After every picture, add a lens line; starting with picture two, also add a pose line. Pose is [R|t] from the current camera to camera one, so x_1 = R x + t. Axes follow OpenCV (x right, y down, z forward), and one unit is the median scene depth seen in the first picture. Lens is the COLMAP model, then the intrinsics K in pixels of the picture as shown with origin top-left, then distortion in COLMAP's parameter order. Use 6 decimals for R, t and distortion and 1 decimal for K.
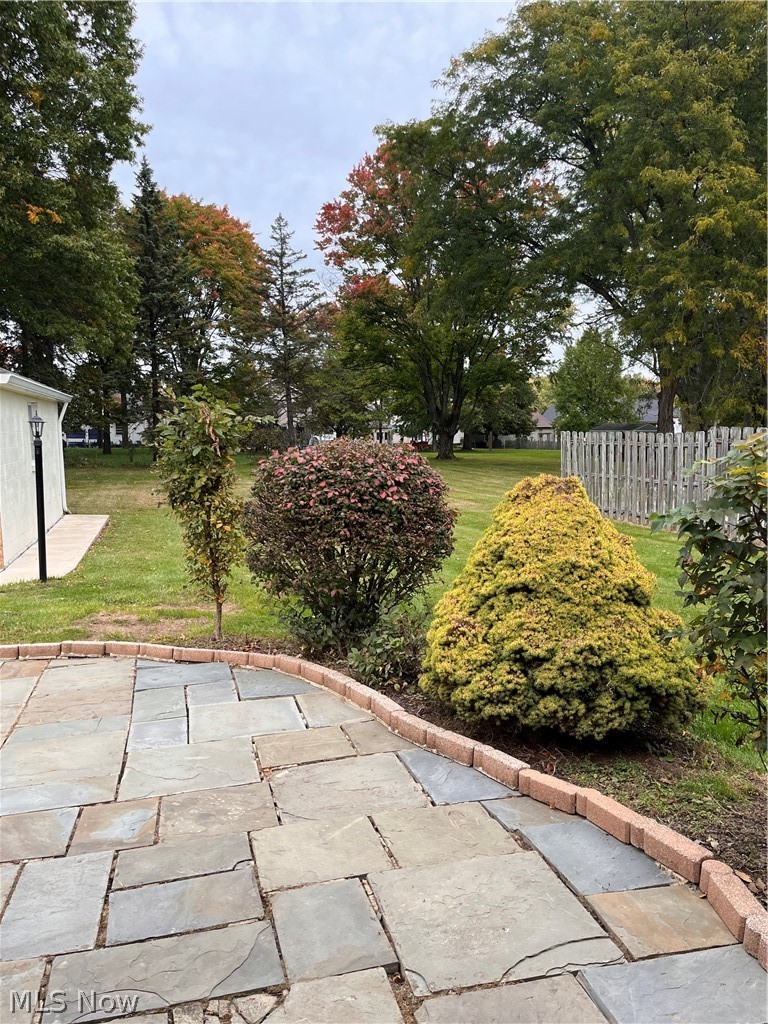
lens RADIAL K [[788.7, 0, 384.0], [0, 788.7, 512.0], [0, 0, 1]] dist [0.088101, -0.163581]
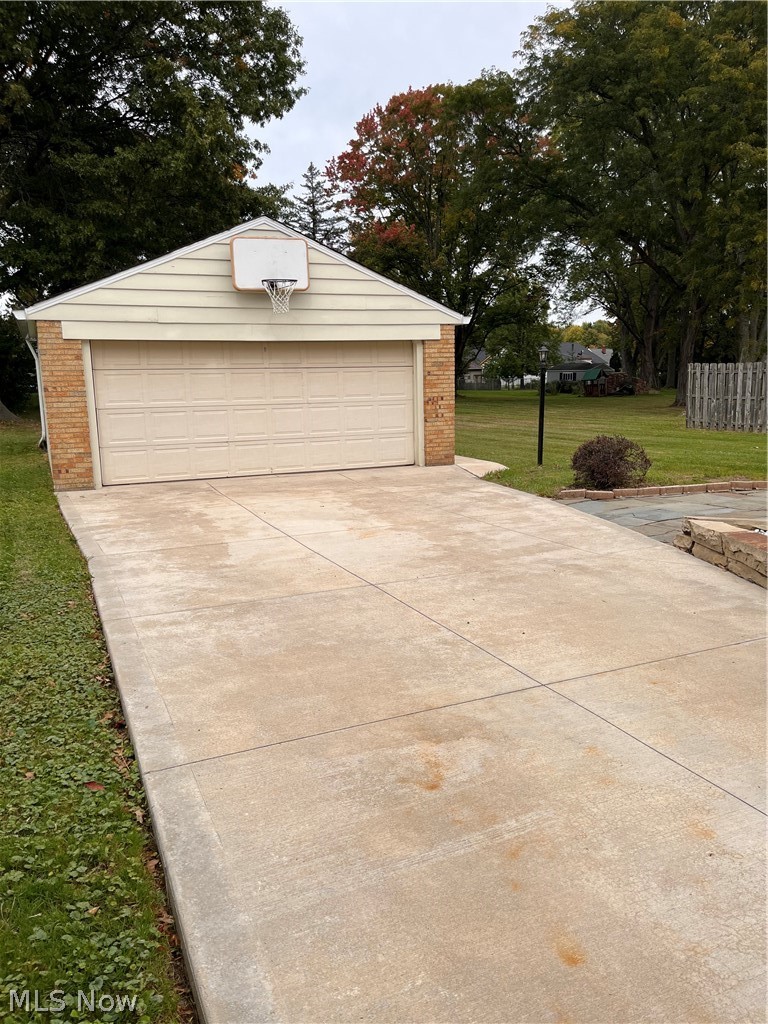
lens RADIAL K [[788.7, 0, 384.0], [0, 788.7, 512.0], [0, 0, 1]] dist [0.088101, -0.163581]
pose [[0.987714, -0.036175, 0.152028, -0.409420], [0.025976, 0.997310, 0.068548, 0.029104], [-0.154099, -0.063757, 0.985996, -0.149257]]
